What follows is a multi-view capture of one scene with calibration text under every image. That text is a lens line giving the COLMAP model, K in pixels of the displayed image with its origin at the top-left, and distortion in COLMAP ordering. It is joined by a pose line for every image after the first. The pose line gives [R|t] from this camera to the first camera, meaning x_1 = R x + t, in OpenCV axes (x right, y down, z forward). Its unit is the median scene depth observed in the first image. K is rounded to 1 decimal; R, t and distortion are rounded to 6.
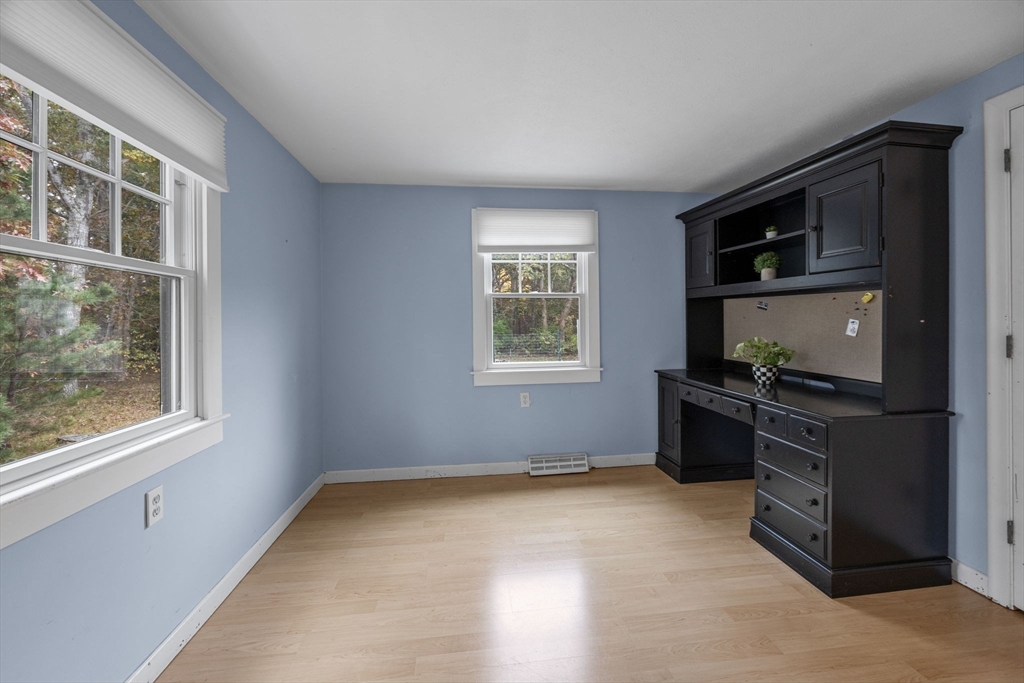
lens RADIAL K [[391.8, 0, 514.7], [0, 391.8, 324.4], [0, 0, 1]] dist [-0.000614, -0.000564]
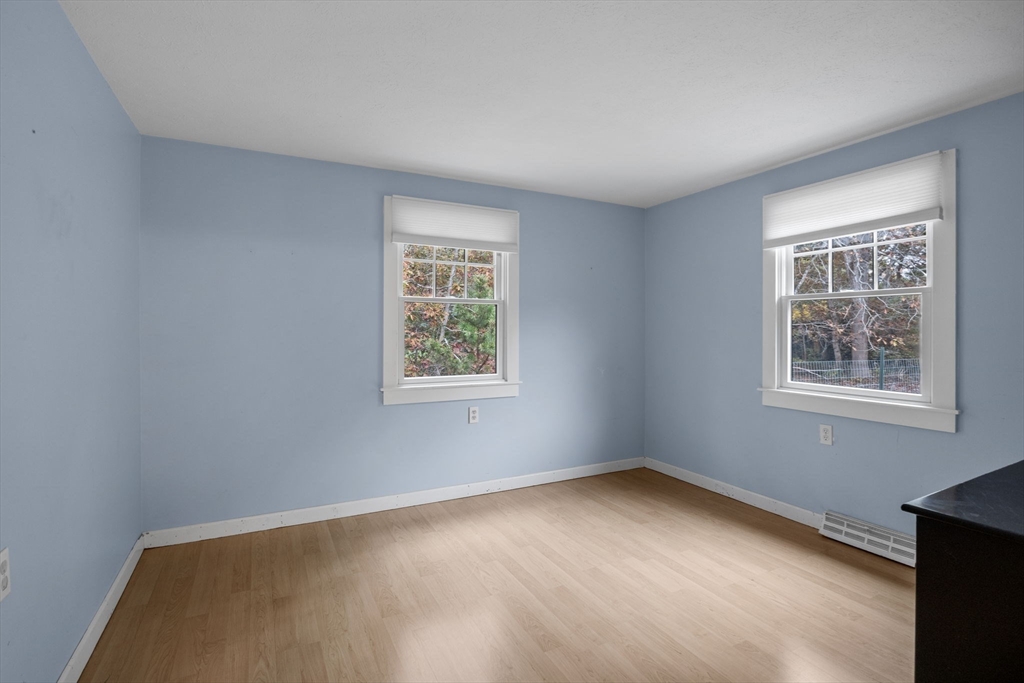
lens RADIAL K [[486.8, 0, 519.5], [0, 486.8, 332.0], [0, 0, 1]] dist [0.007594, -0.005631]
pose [[0.372214, 0.020266, -0.927925, 0.702653], [-0.012981, 0.999777, 0.016629, -0.013042], [0.928056, 0.005856, 0.372395, 0.108542]]
